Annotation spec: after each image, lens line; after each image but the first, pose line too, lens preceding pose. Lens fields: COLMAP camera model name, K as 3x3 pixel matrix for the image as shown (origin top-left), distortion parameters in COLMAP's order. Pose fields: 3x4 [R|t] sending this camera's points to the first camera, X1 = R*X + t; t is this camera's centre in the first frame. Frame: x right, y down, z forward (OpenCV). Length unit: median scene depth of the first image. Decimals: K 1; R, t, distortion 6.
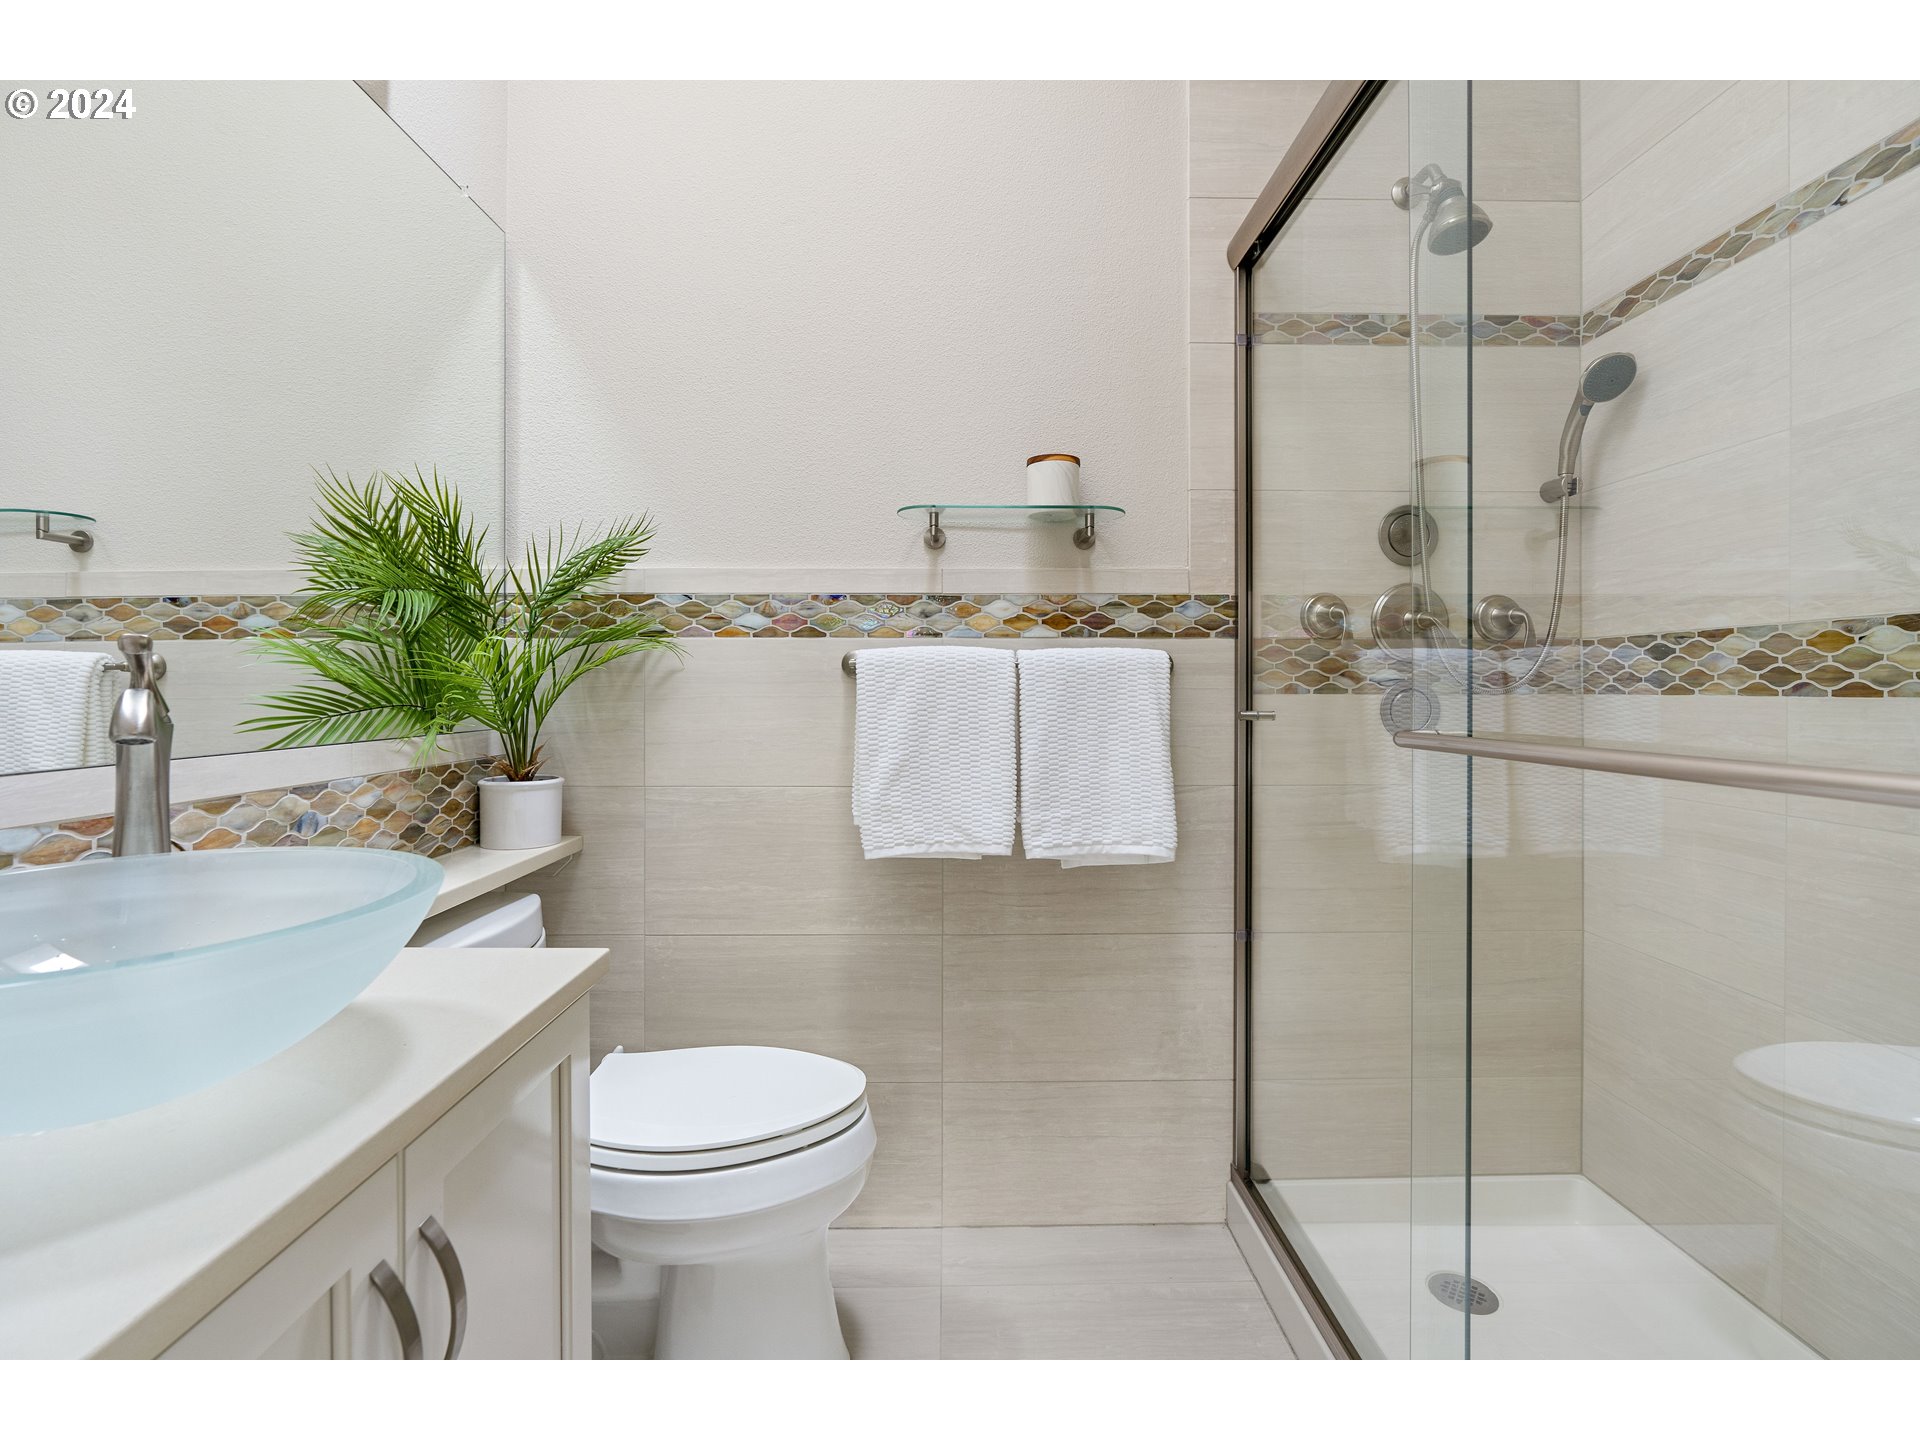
lens RADIAL K [[886.6, 0, 959.5], [0, 886.6, 709.8], [0, 0, 1]] dist [0.000622, 0.000346]
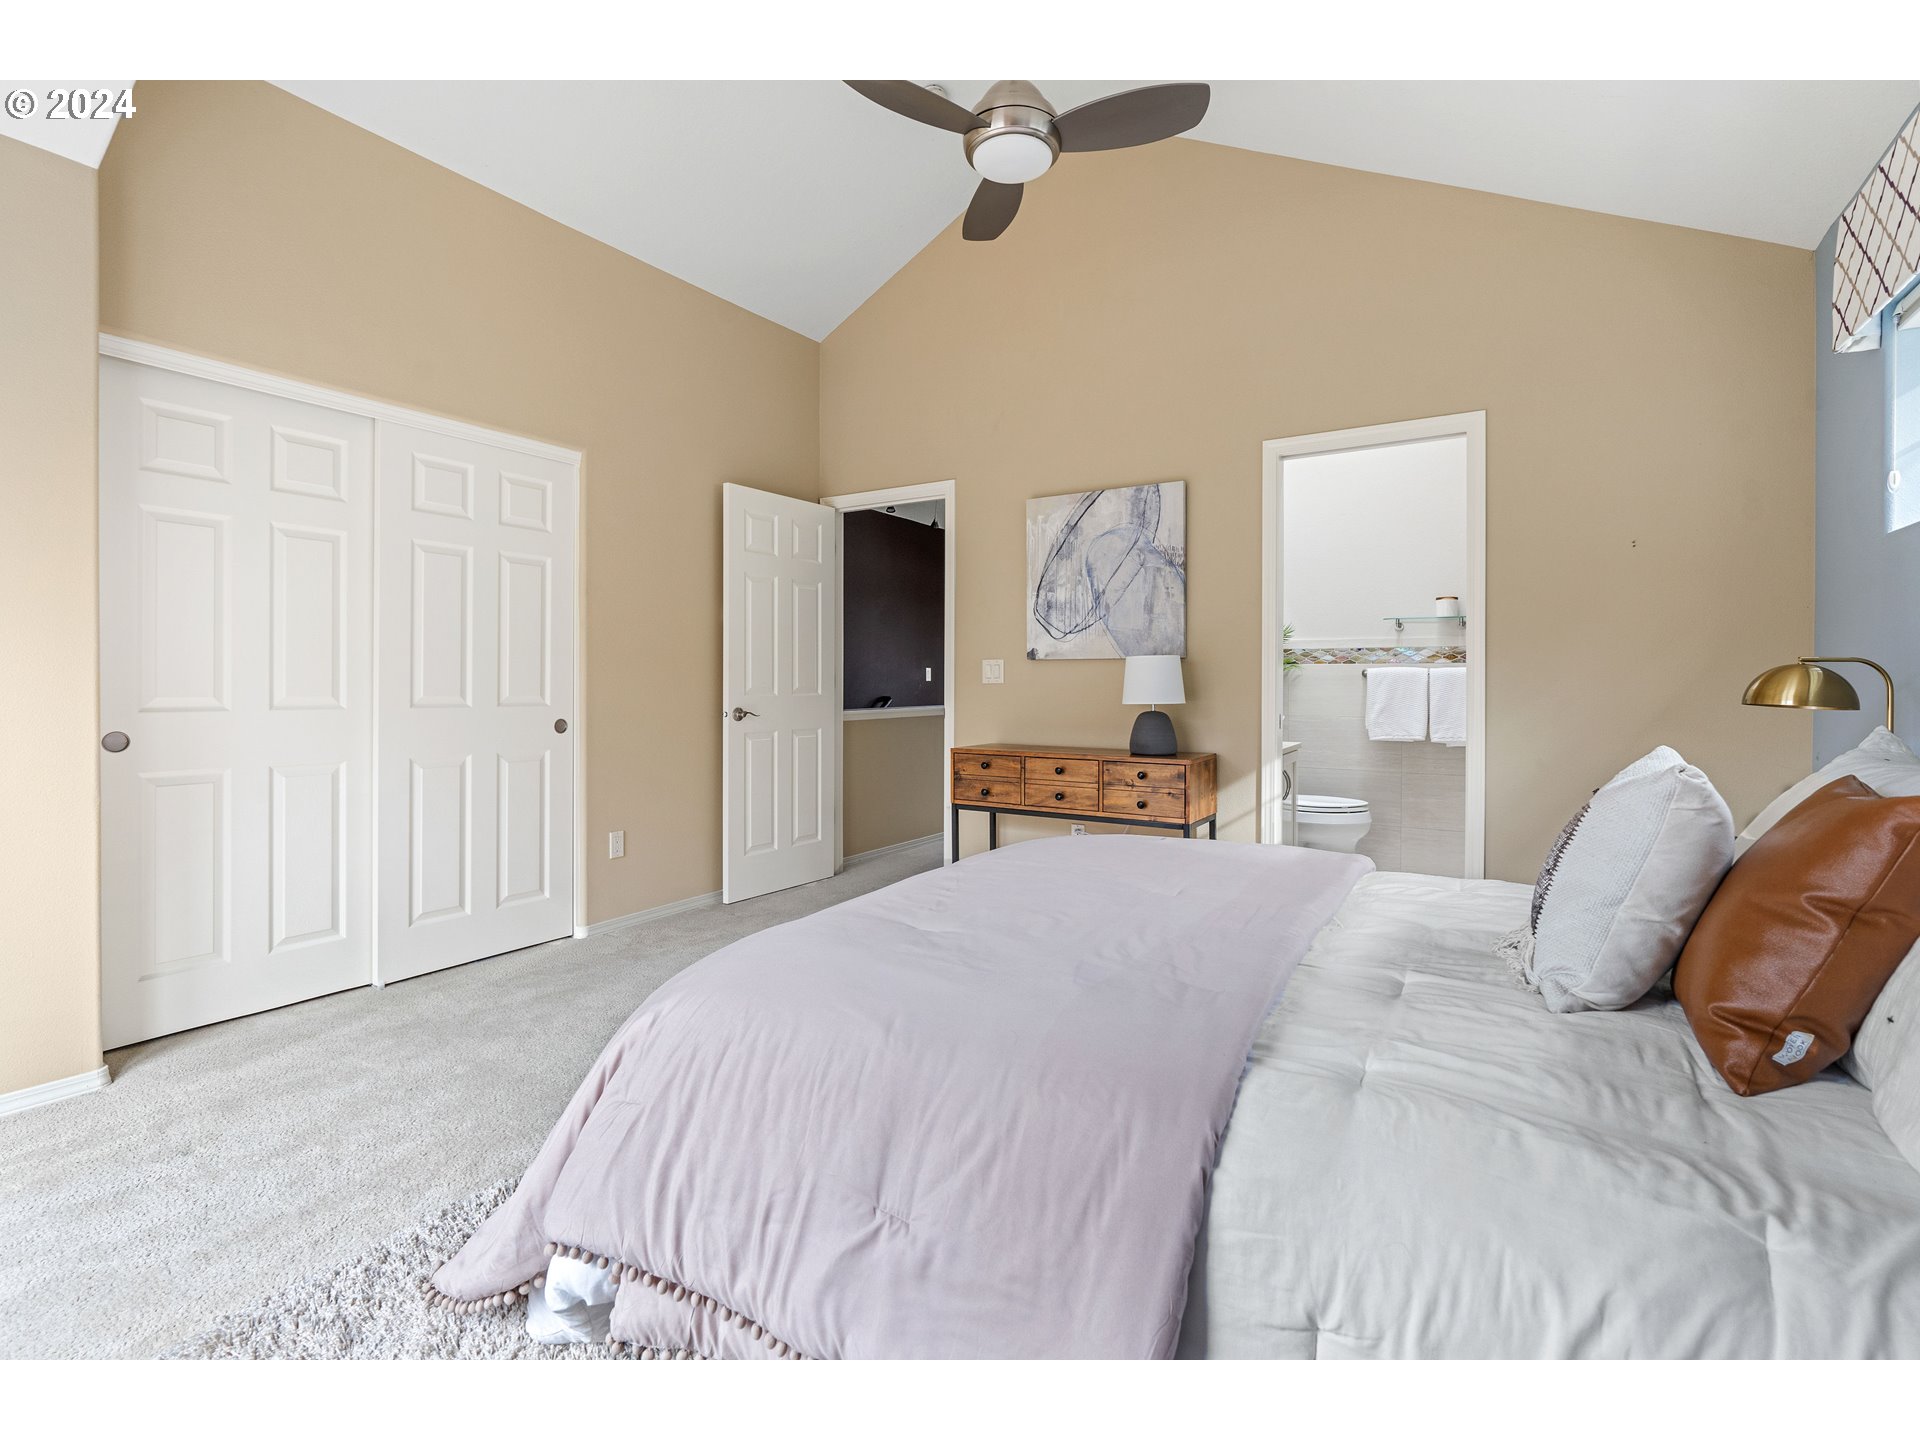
lens RADIAL K [[886.6, 0, 953.2], [0, 886.6, 684.2], [0, 0, 1]] dist [0.000622, 0.000346]
pose [[0.837274, 0.003015, -0.546775, 0.324684], [-0.006353, 0.999971, -0.004215, 0.003517], [0.546746, 0.007003, 0.837269, -2.096843]]
